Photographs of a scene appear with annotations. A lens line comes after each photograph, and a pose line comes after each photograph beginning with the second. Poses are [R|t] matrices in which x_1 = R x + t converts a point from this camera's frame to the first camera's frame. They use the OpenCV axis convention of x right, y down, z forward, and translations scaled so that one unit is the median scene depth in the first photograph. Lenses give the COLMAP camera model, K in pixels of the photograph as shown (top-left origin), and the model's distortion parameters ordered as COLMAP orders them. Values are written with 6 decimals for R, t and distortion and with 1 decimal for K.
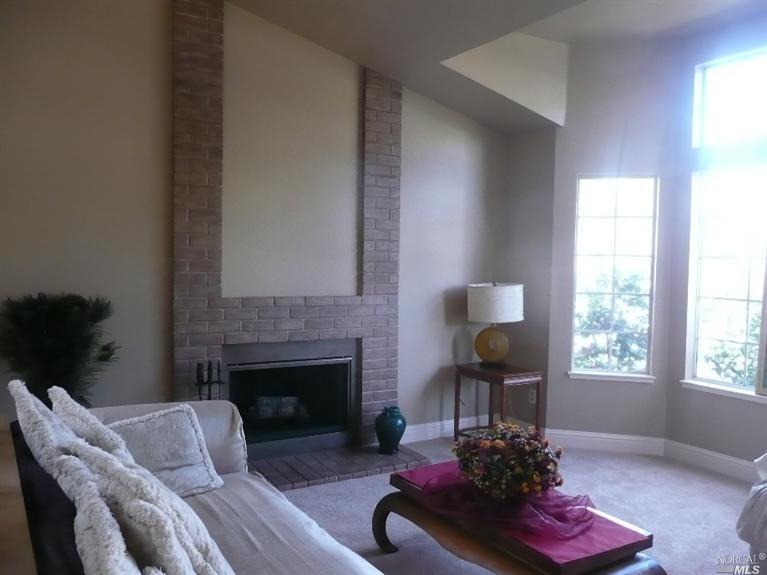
lens RADIAL K [[641.9, 0, 385.7], [0, 641.9, 287.7], [0, 0, 1]] dist [-0.027787, -0.003971]
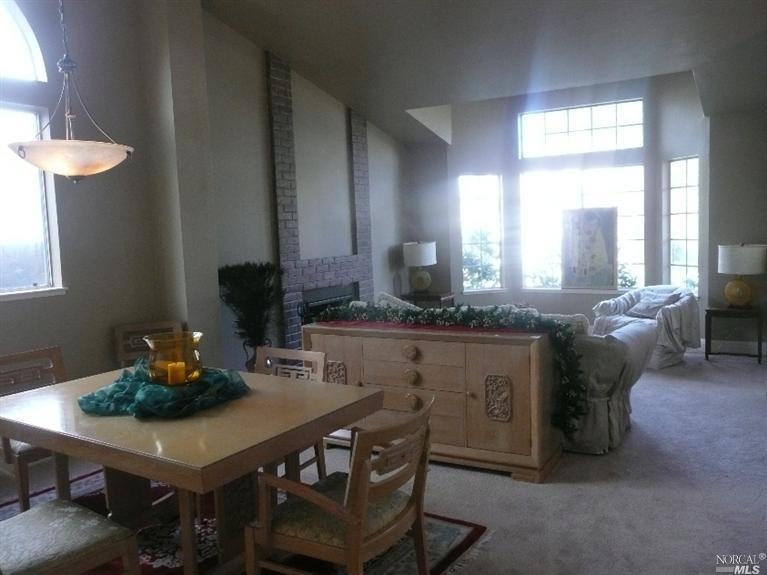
lens RADIAL K [[641.9, 0, 385.7], [0, 641.9, 287.7], [0, 0, 1]] dist [-0.027787, -0.003971]
pose [[0.878977, -0.095686, 0.467165, -0.791662], [0.071711, 0.995044, 0.068883, -0.011006], [-0.471441, -0.027046, 0.881483, -0.465150]]
